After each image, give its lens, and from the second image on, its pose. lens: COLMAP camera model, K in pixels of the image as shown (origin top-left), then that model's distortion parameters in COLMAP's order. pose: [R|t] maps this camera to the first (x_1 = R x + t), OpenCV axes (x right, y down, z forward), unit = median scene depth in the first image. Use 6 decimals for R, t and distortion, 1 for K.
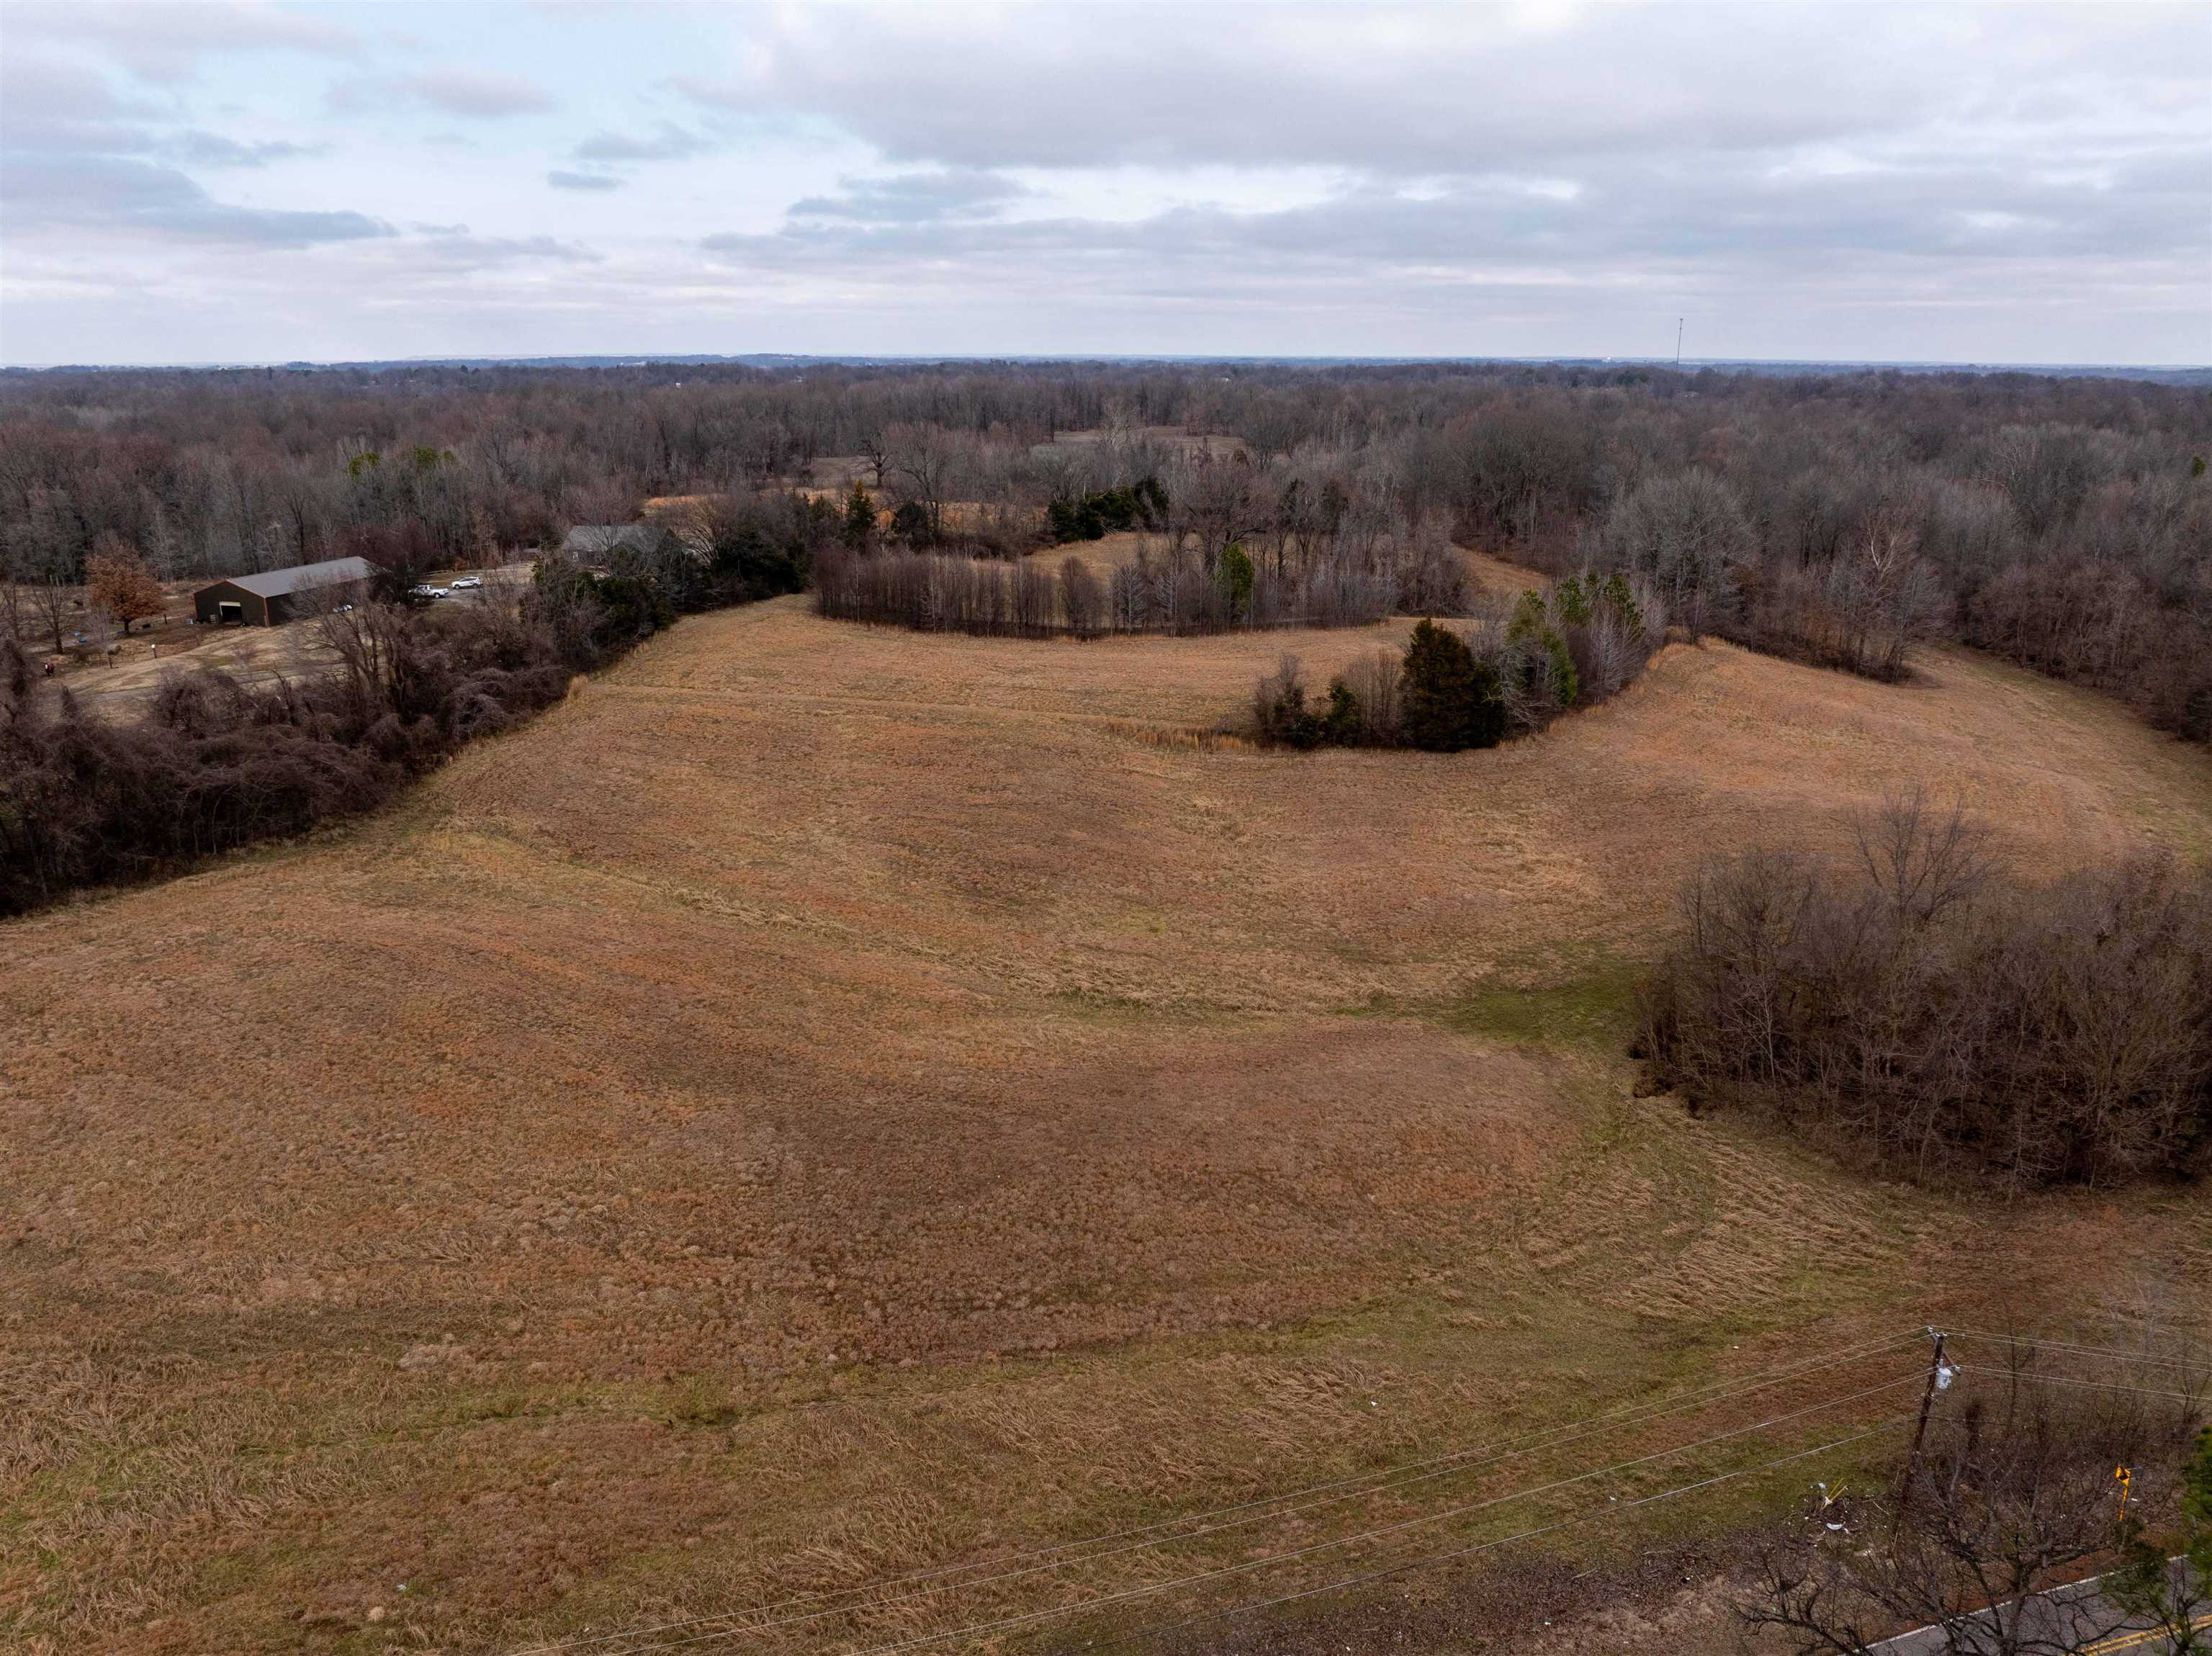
lens RADIAL K [[1548.7, 0, 1113.0], [0, 1548.7, 820.0], [0, 0, 1]] dist [-0.038160, -0.004390]
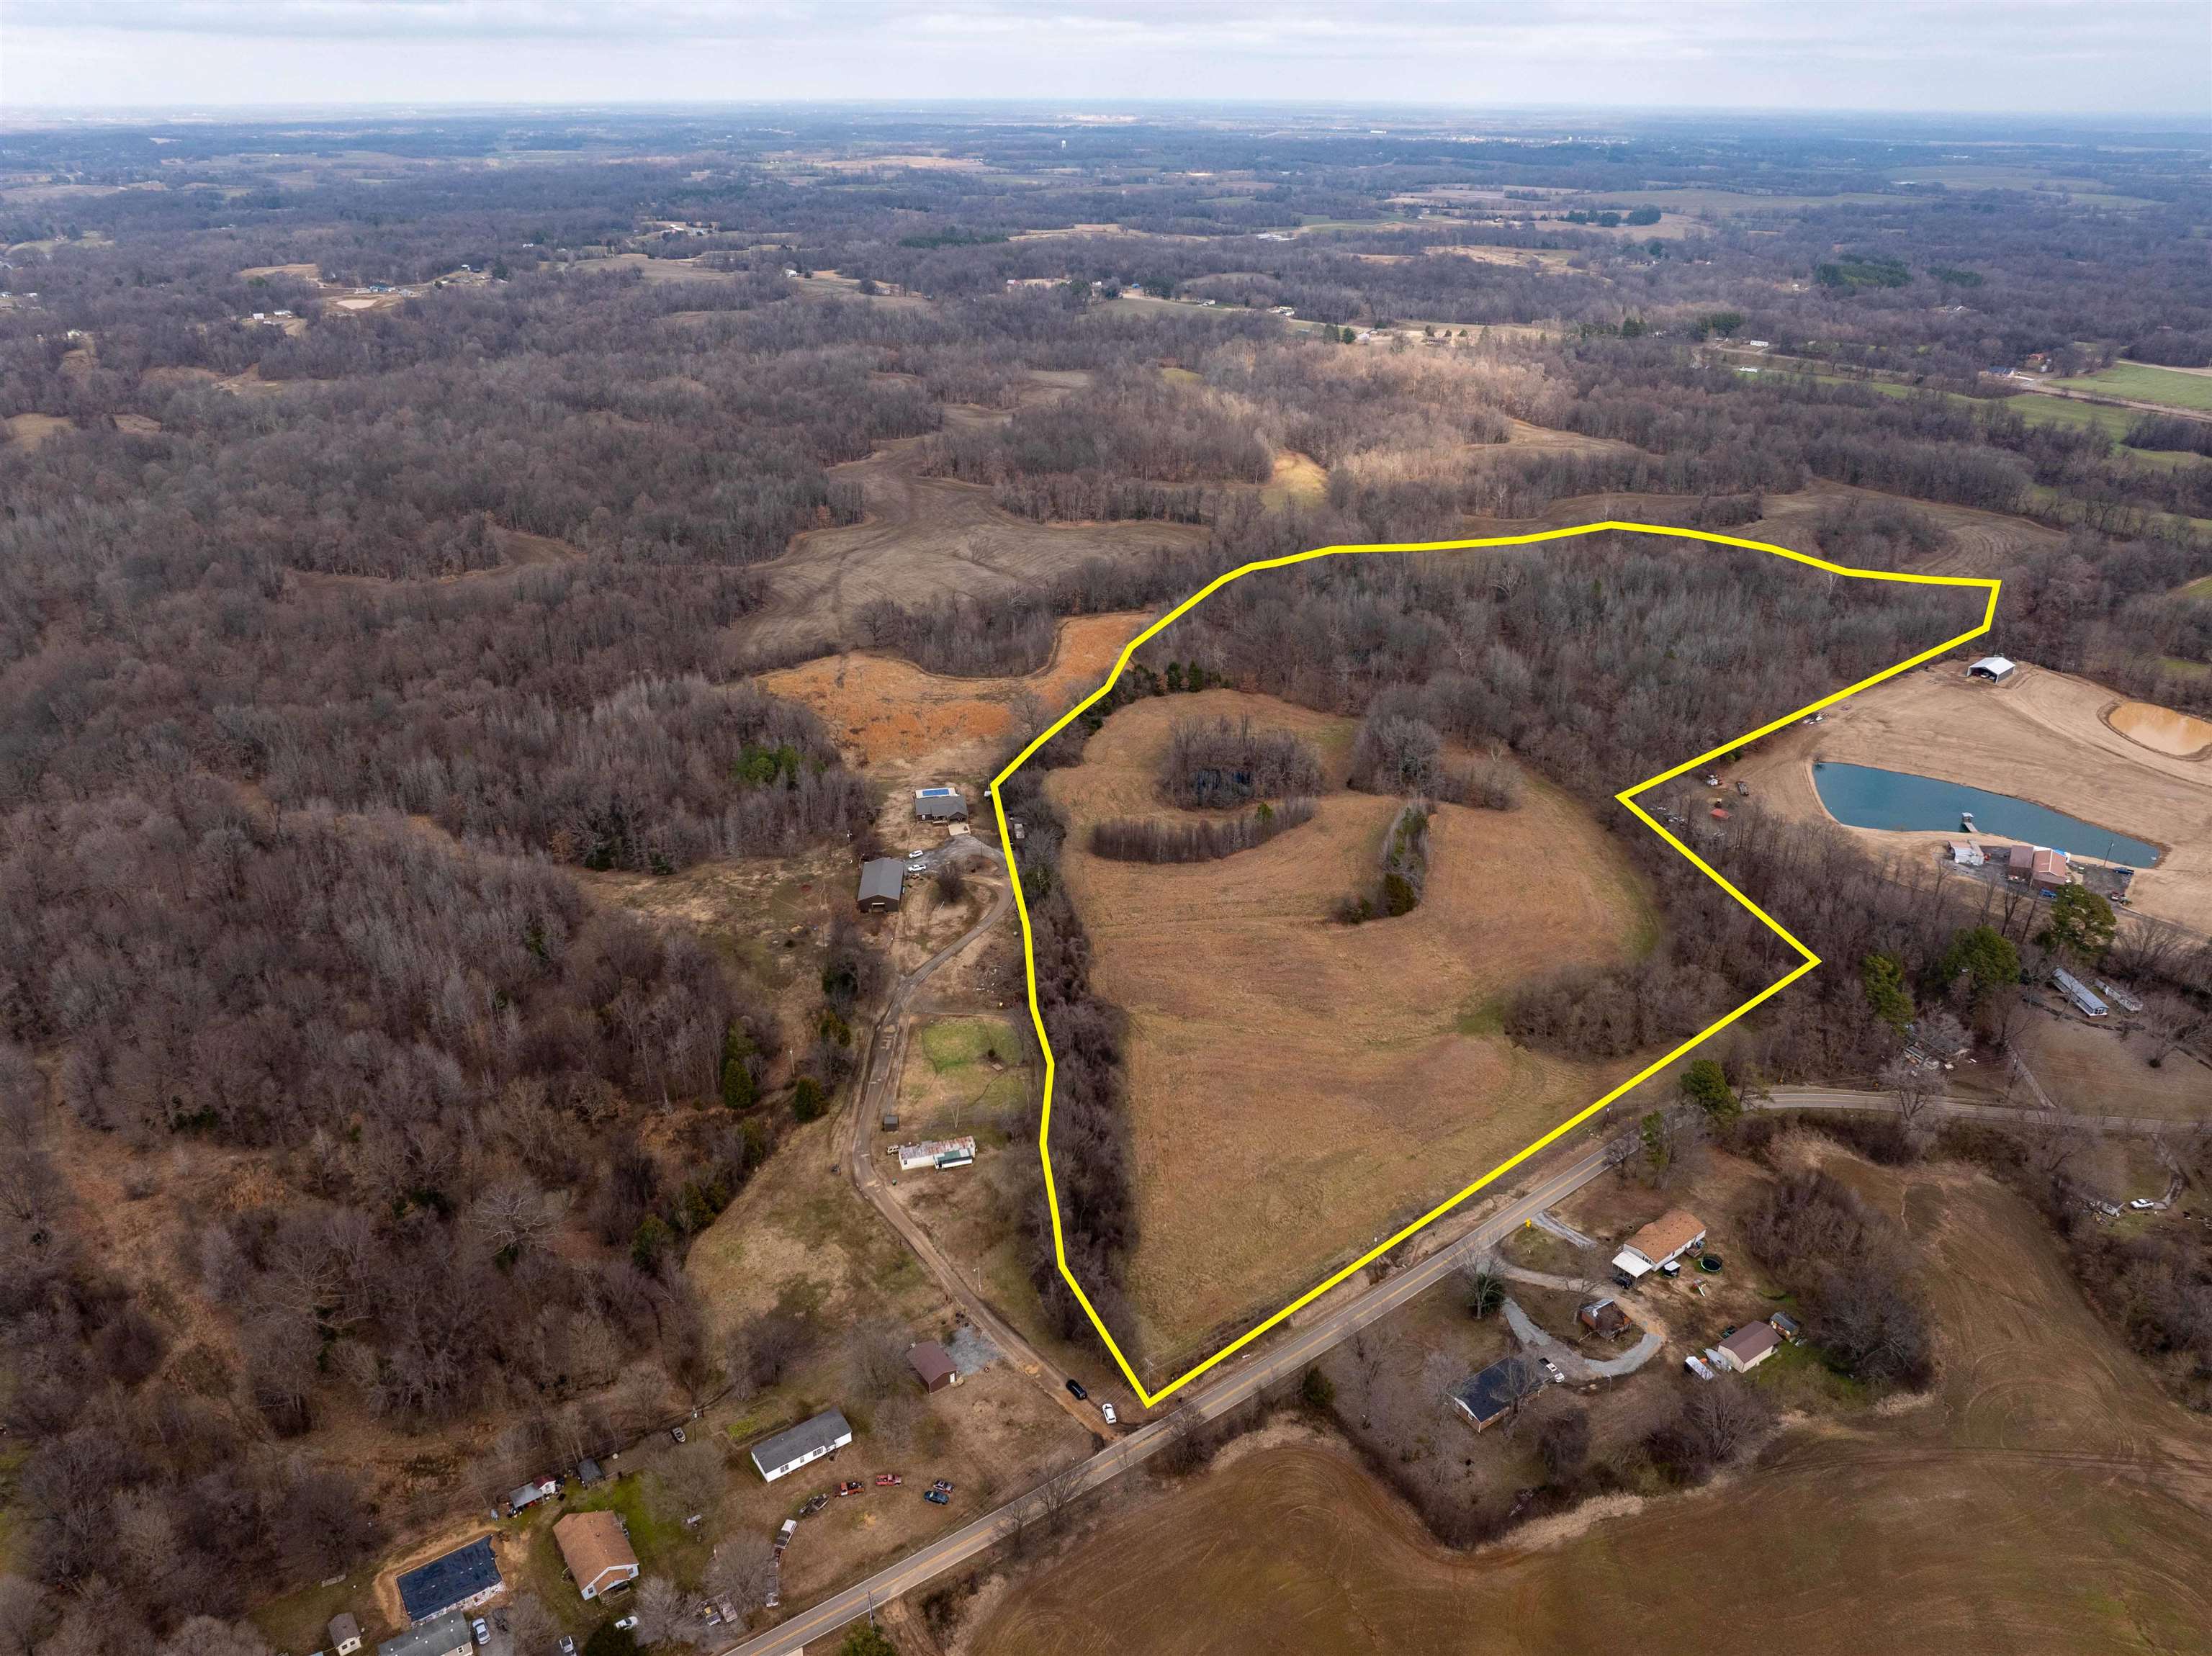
lens RADIAL K [[1548.7, 0, 1113.0], [0, 1548.7, 820.0], [0, 0, 1]] dist [-0.038160, -0.004390]
pose [[0.942414, -0.143407, 0.302142, -1.130434], [0.094758, 0.980878, 0.169999, -0.753143], [-0.320743, -0.131579, 0.937982, -1.510405]]
